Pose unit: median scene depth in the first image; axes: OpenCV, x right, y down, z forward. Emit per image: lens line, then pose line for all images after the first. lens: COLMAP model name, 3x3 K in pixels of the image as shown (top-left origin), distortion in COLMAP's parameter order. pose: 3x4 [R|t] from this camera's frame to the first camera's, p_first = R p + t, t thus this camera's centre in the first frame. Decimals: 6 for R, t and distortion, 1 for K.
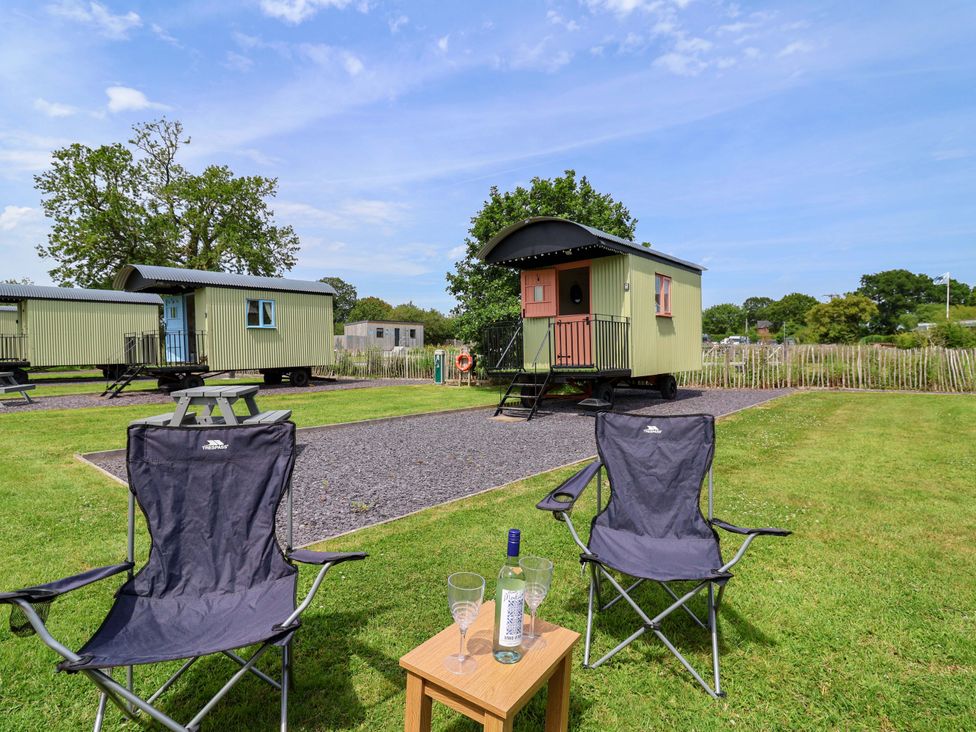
lens RADIAL K [[508.4, 0, 485.4], [0, 508.4, 381.6], [0, 0, 1]] dist [0.014688, -0.017158]
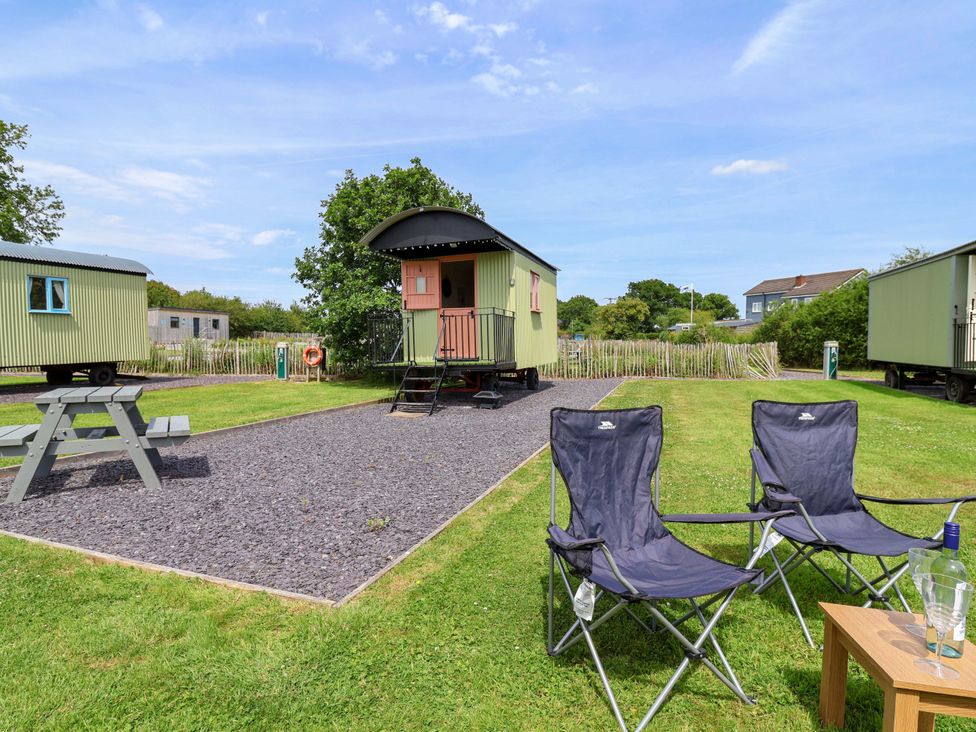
lens RADIAL K [[510.7, 0, 478.0], [0, 510.7, 364.5], [0, 0, 1]] dist [0.001681, -0.015867]
pose [[0.938482, -0.008544, 0.345222, -0.085218], [0.015928, 0.999701, -0.018556, -0.000537], [-0.344960, 0.022913, 0.938338, 0.030273]]
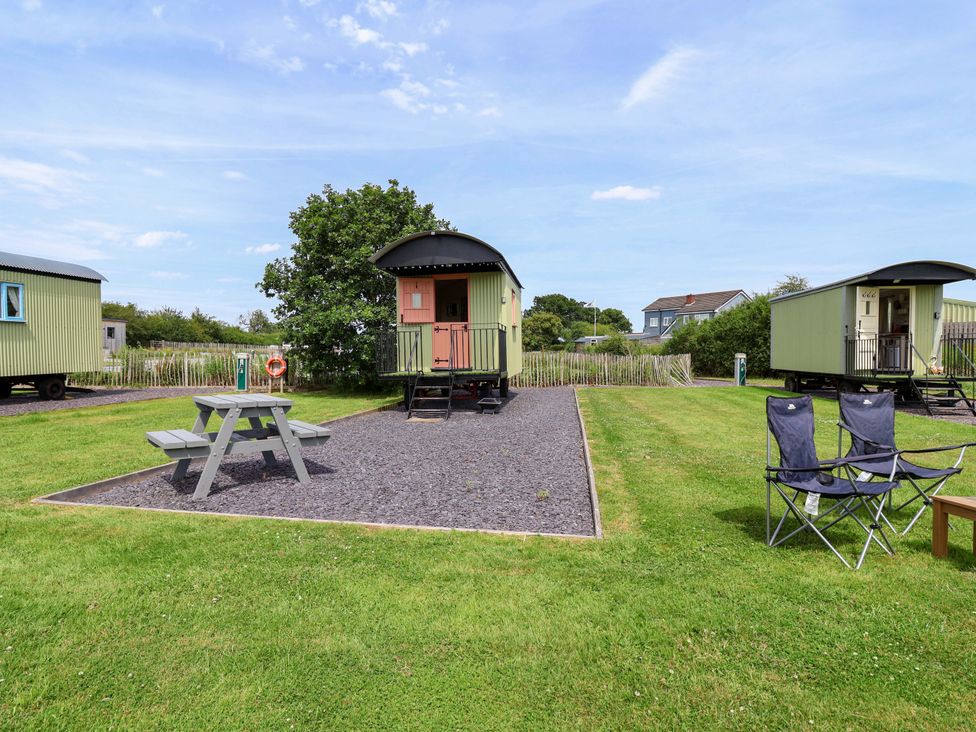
lens RADIAL K [[509.8, 0, 477.2], [0, 509.8, 362.8], [0, 0, 1]] dist [-0.001248, -0.018323]
pose [[0.860578, -0.000693, 0.509318, -0.209438], [0.024191, 0.998926, -0.039515, -0.000033], [-0.508743, 0.046327, 0.859671, 0.025625]]
